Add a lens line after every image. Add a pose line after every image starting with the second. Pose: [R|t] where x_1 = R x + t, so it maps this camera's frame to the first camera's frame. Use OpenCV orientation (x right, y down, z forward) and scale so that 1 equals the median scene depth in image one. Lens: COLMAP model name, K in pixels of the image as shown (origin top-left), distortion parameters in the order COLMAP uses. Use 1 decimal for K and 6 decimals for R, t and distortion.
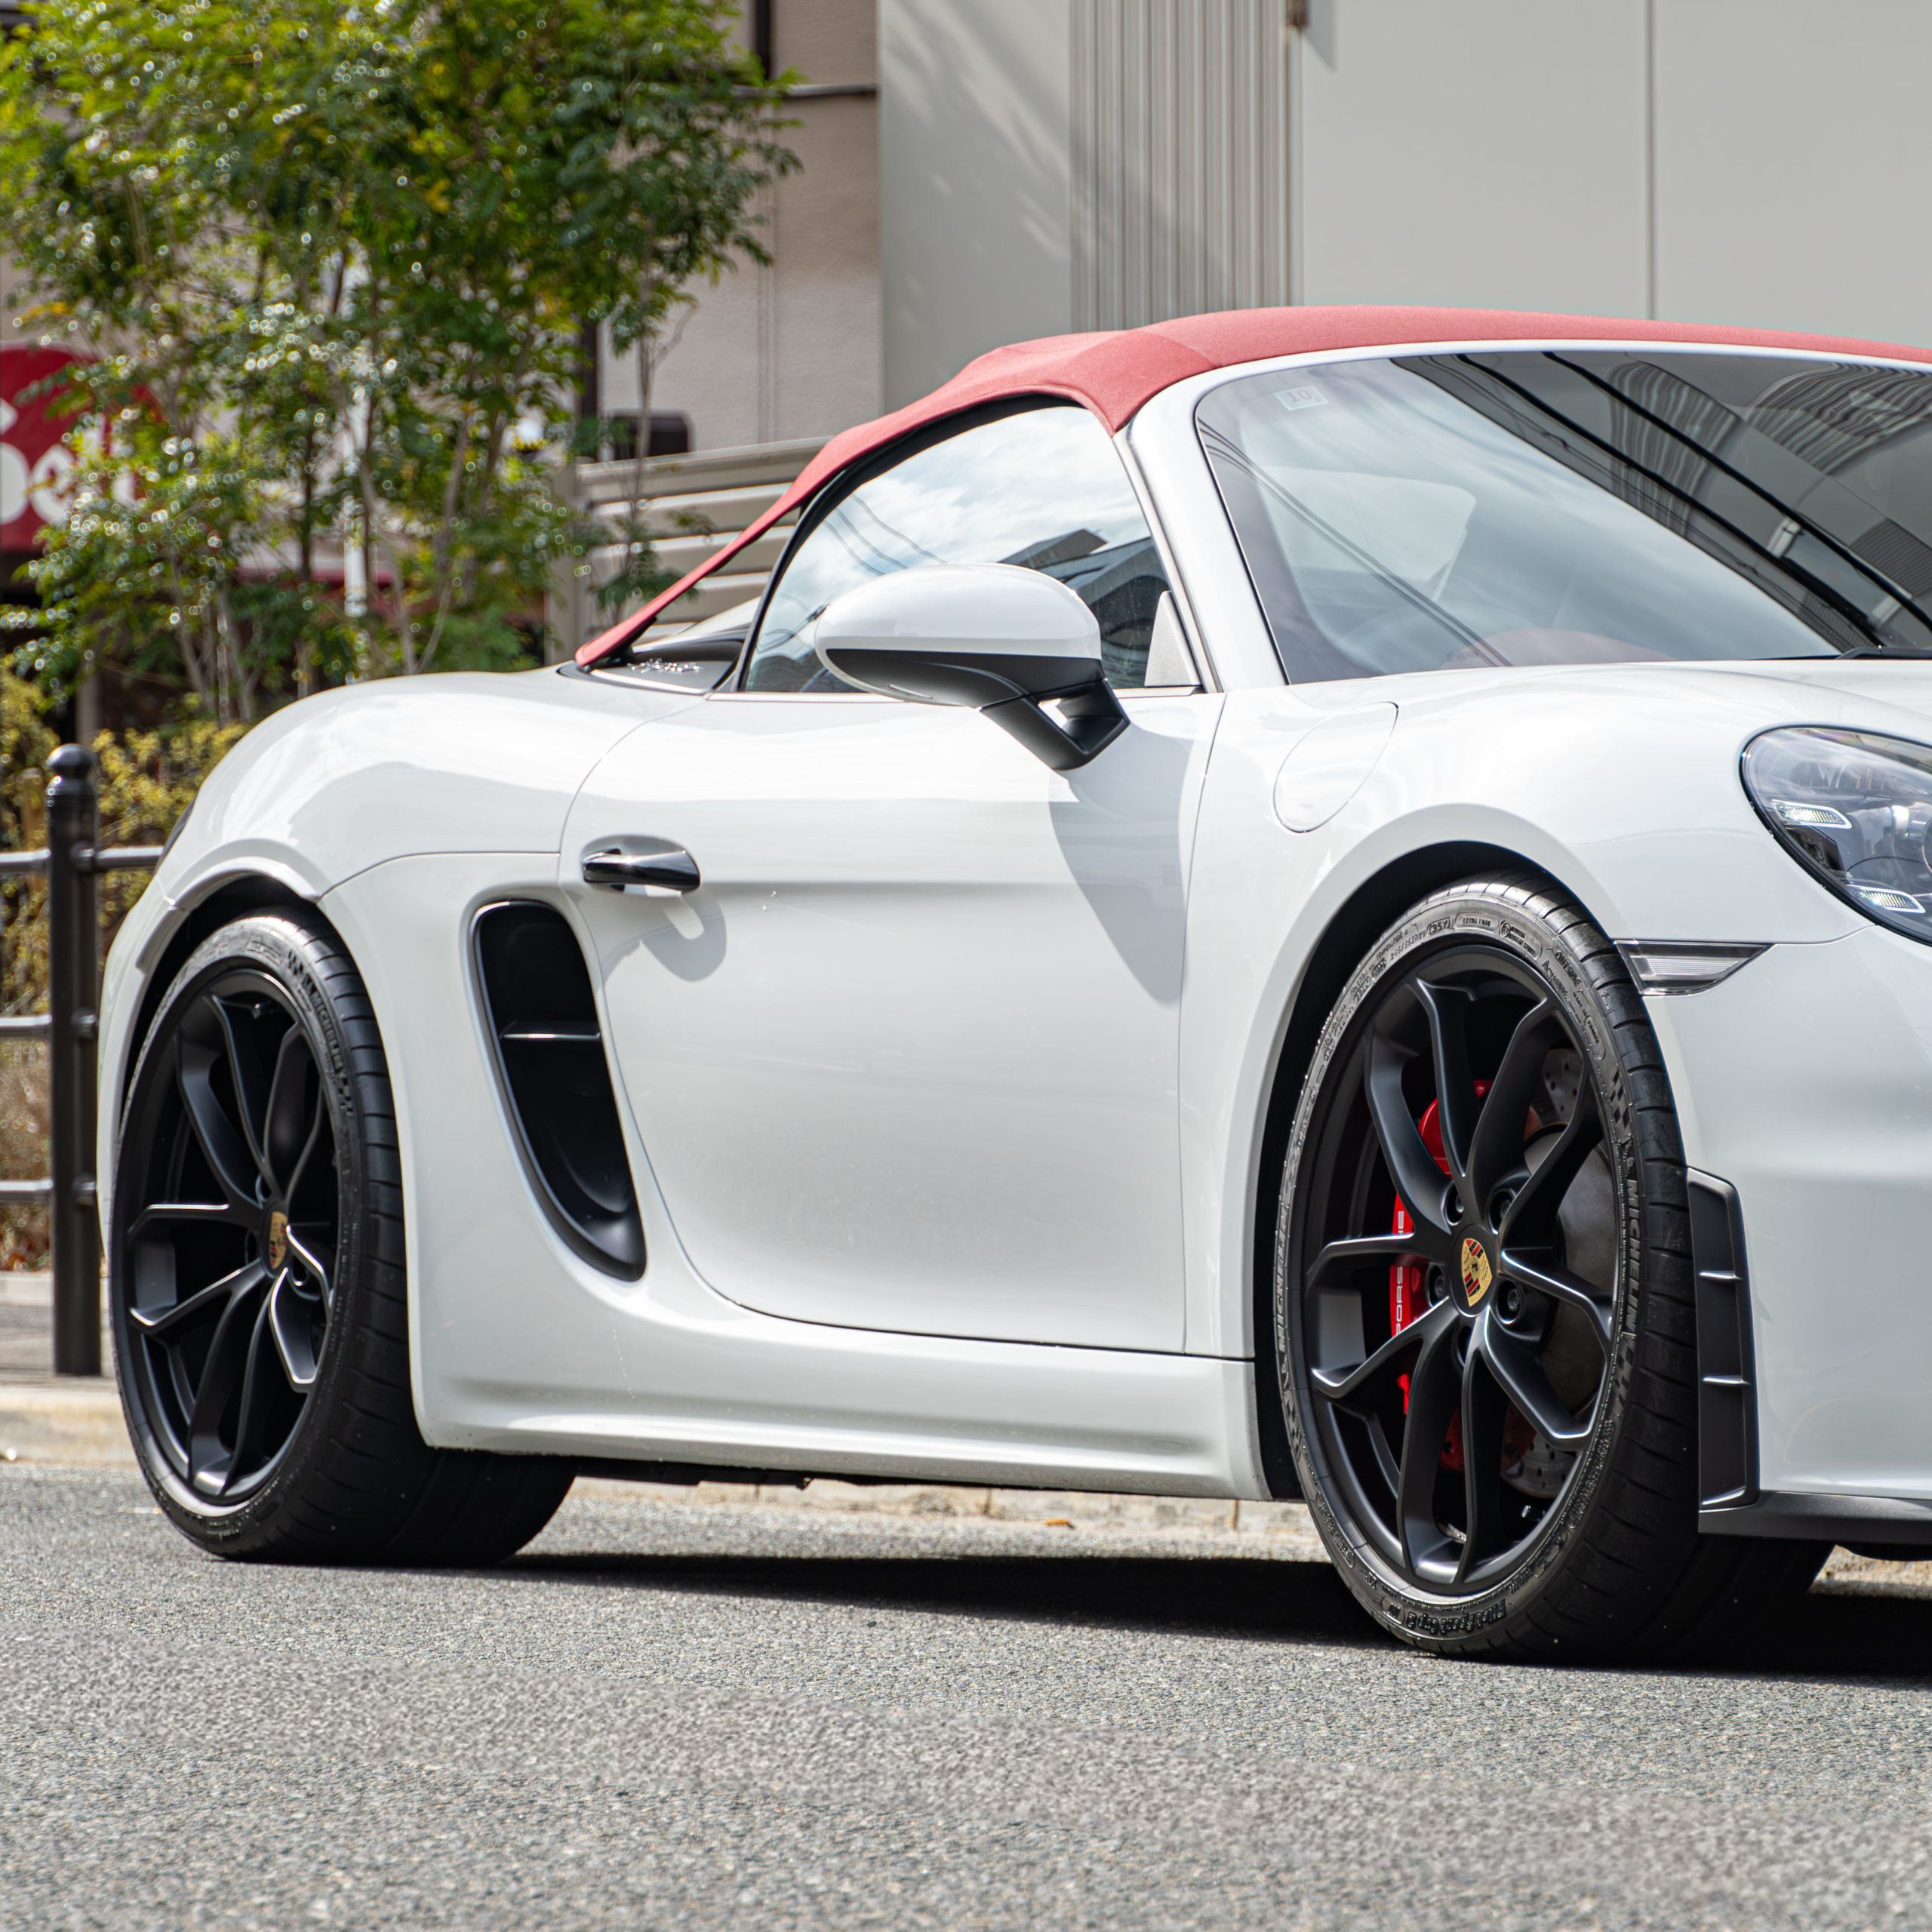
lens RADIAL K [[13045.9, 0, 965.2], [0, 13045.9, 964.8], [0, 0, 1]] dist [-0.355545, 0.000000]
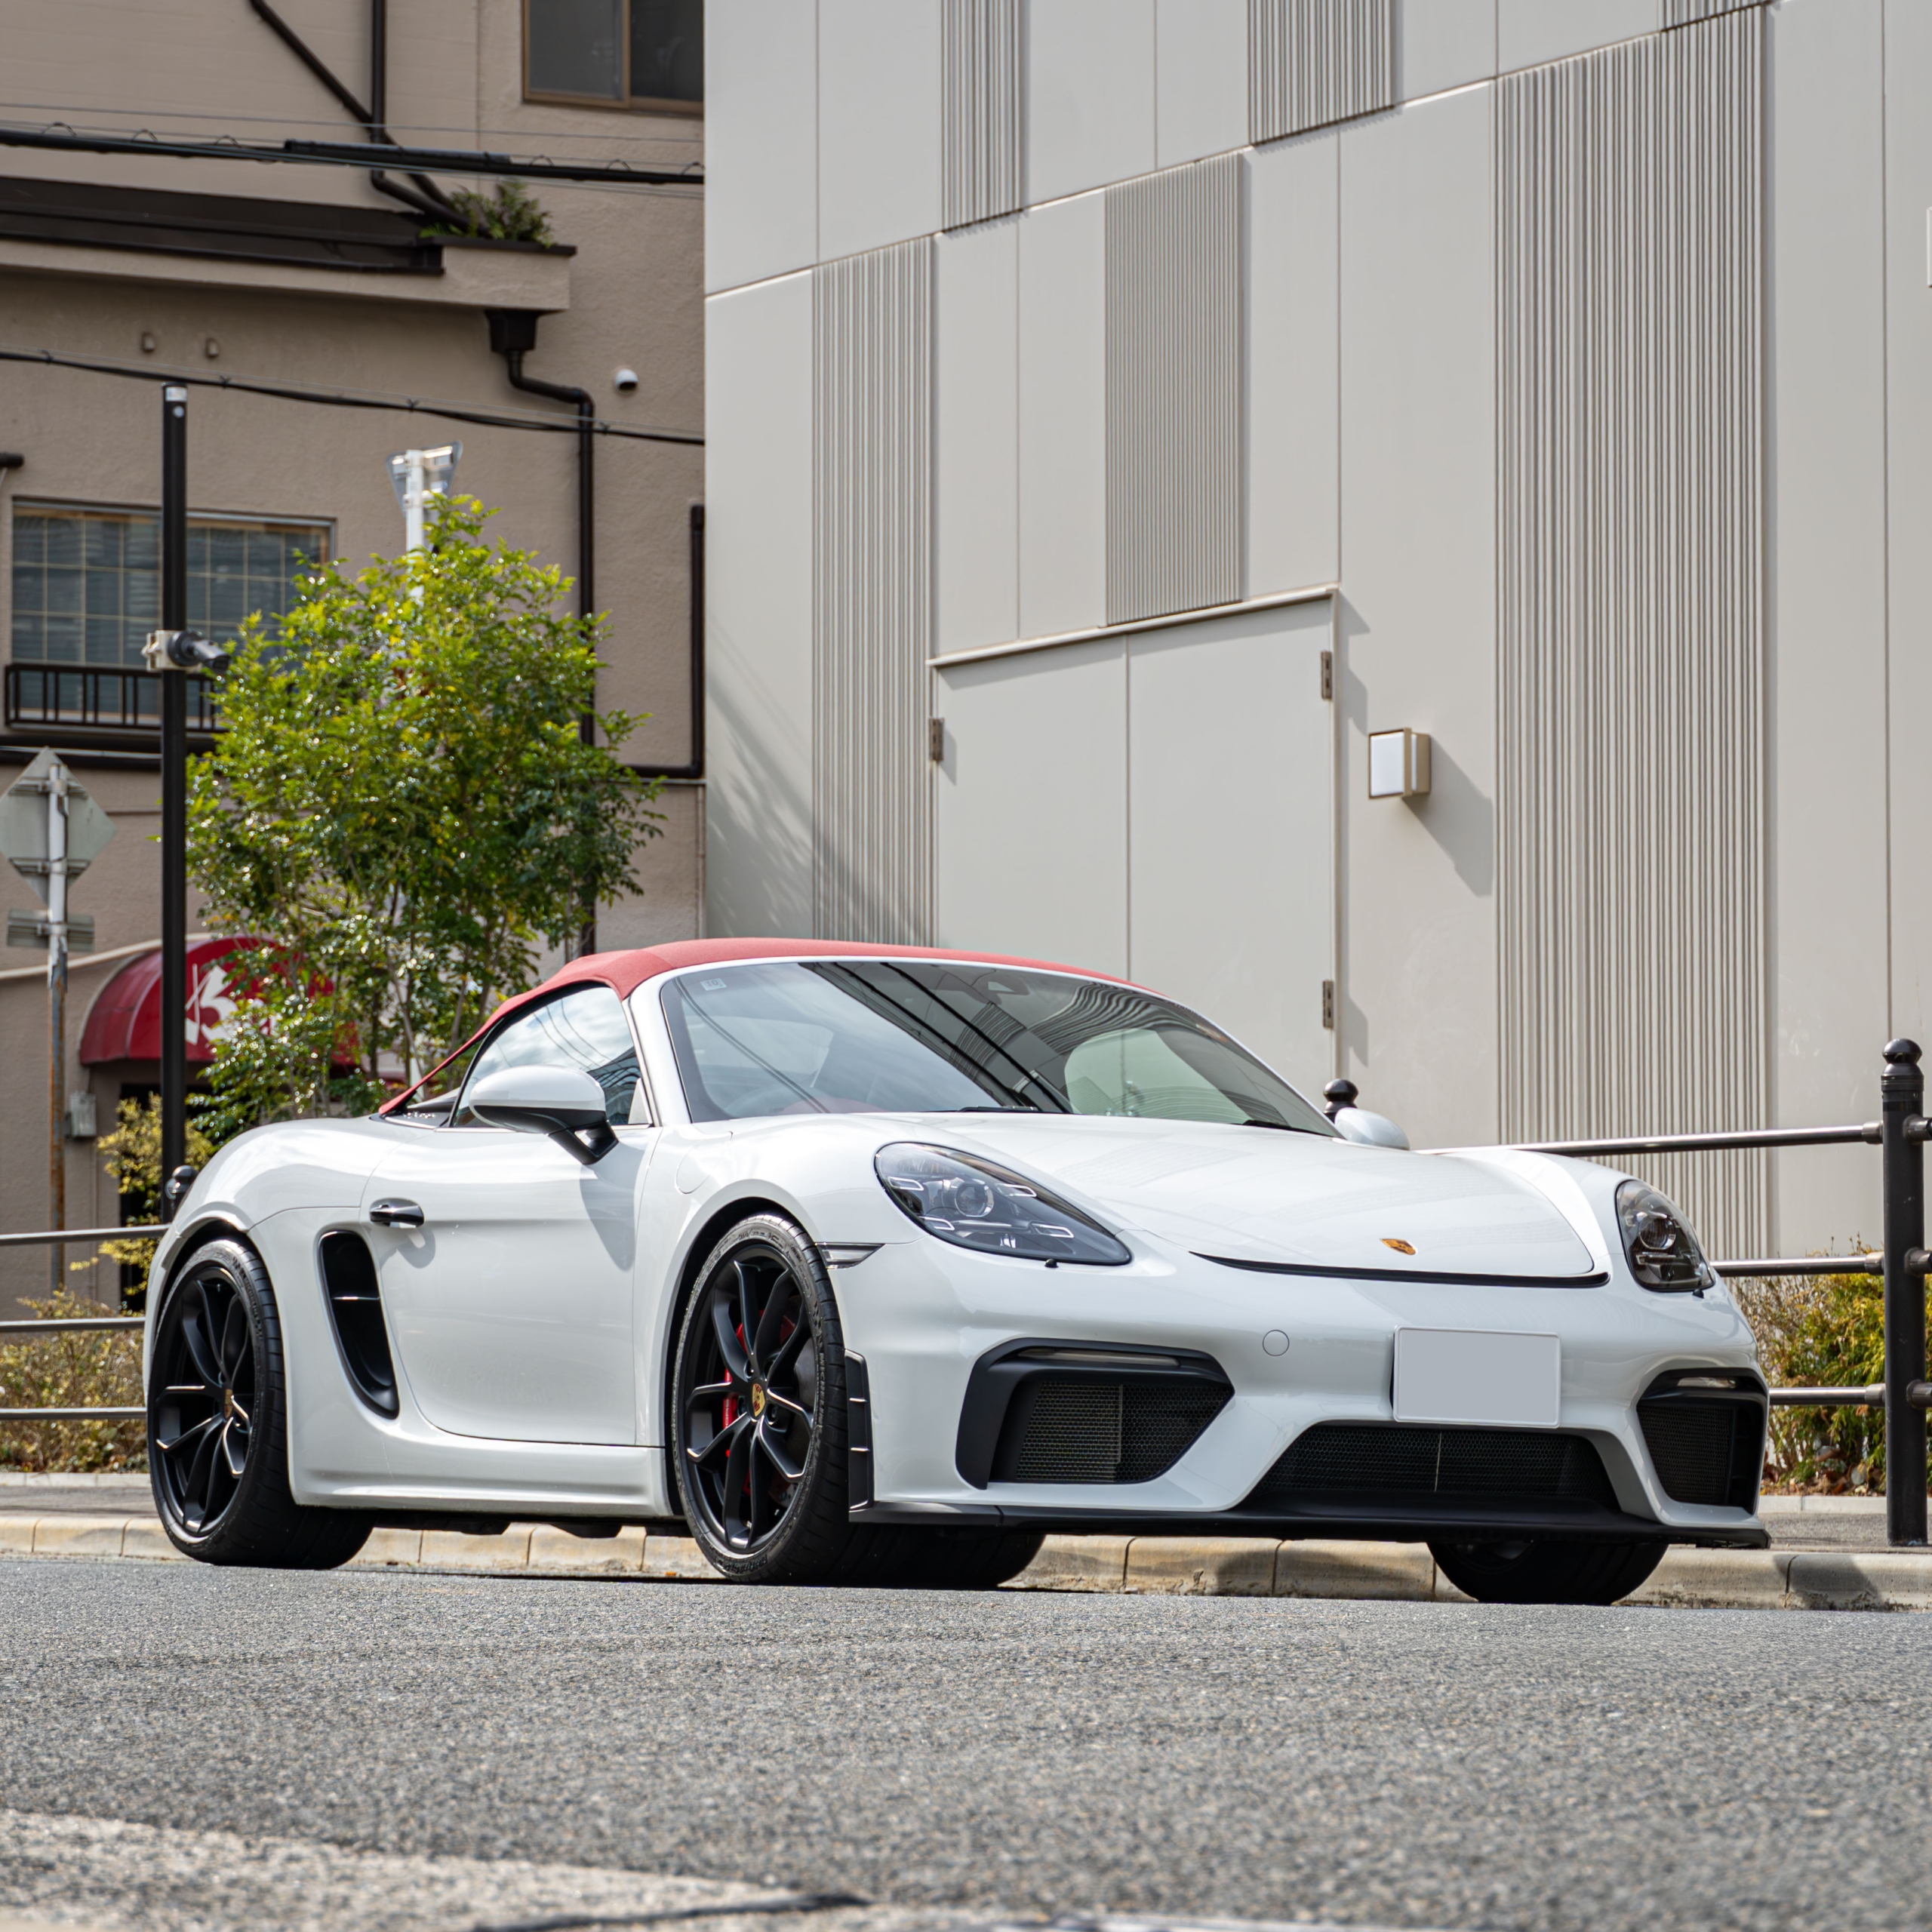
lens RADIAL K [[9568.9, 0, 966.1], [0, 9568.9, 967.4], [0, 0, 1]] dist [0.576771, 0.000000]
pose [[0.999902, 0.004151, -0.013361, 0.082717], [-0.004709, 0.999105, -0.042031, 0.016454], [0.013174, 0.042090, 0.999027, -0.489744]]
